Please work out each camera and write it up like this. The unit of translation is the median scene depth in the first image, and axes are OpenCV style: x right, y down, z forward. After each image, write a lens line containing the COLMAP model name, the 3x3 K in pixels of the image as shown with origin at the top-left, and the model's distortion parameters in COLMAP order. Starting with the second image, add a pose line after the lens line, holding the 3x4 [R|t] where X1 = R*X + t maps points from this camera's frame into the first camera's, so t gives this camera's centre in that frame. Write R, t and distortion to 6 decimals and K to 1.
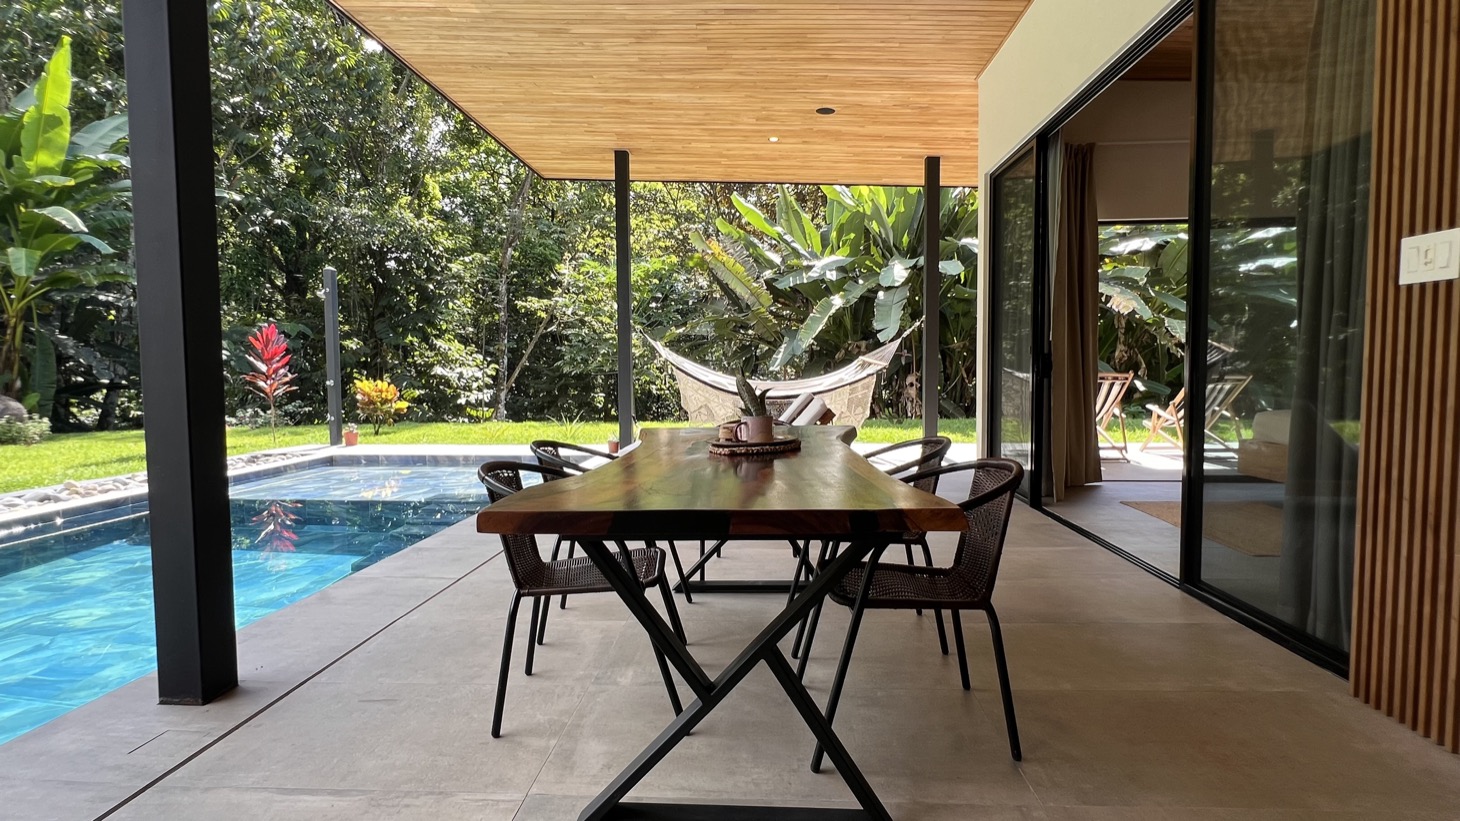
lens RADIAL K [[718.7, 0, 720.5], [0, 718.7, 402.7], [0, 0, 1]] dist [-0.005496, -0.000299]
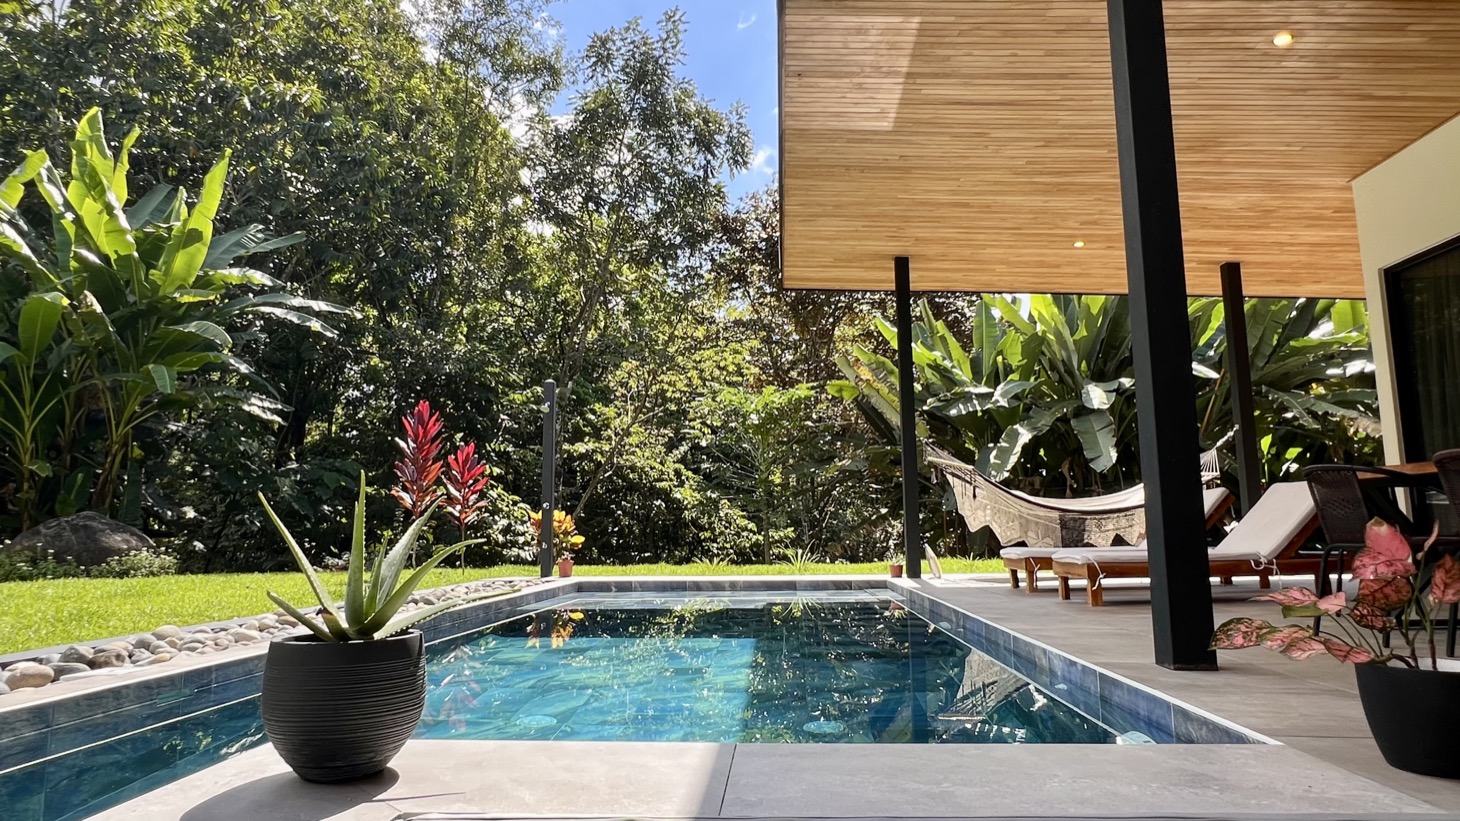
lens RADIAL K [[860.8, 0, 730.0], [0, 860.8, 417.5], [0, 0, 1]] dist [0.001163, -0.001515]
pose [[0.999971, -0.000595, 0.007605, -0.221633], [0.001971, 0.983240, -0.182304, 0.041340], [-0.007369, 0.182314, 0.983213, -0.055762]]
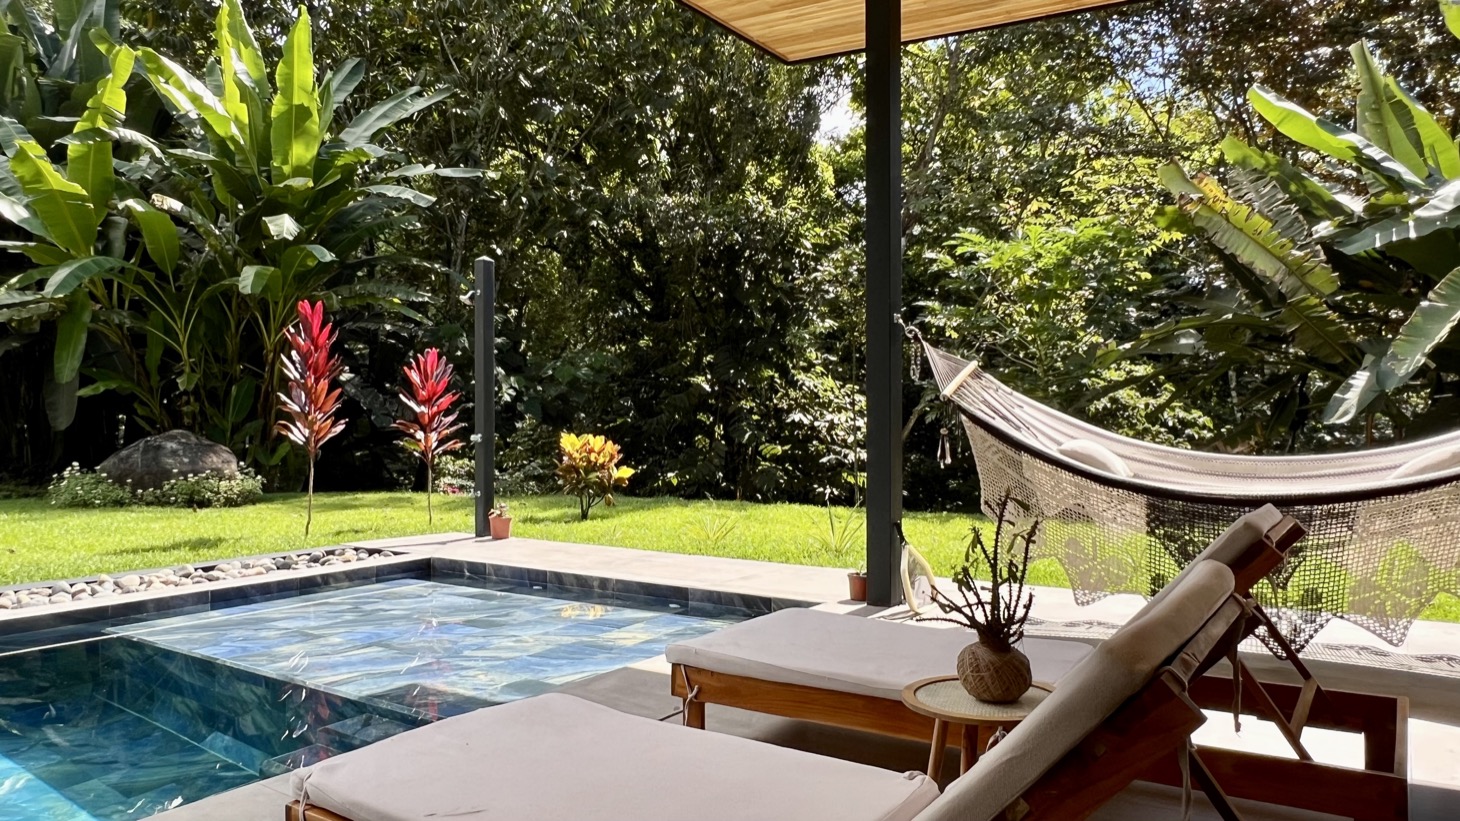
lens RADIAL K [[992.1, 0, 725.3], [0, 992.1, 414.9], [0, 0, 1]] dist [-0.003615, -0.005242]
pose [[0.866090, 0.006147, -0.499850, 0.057694], [-0.029664, 0.998794, -0.039116, -0.013871], [0.499007, 0.048706, 0.865228, 0.241614]]
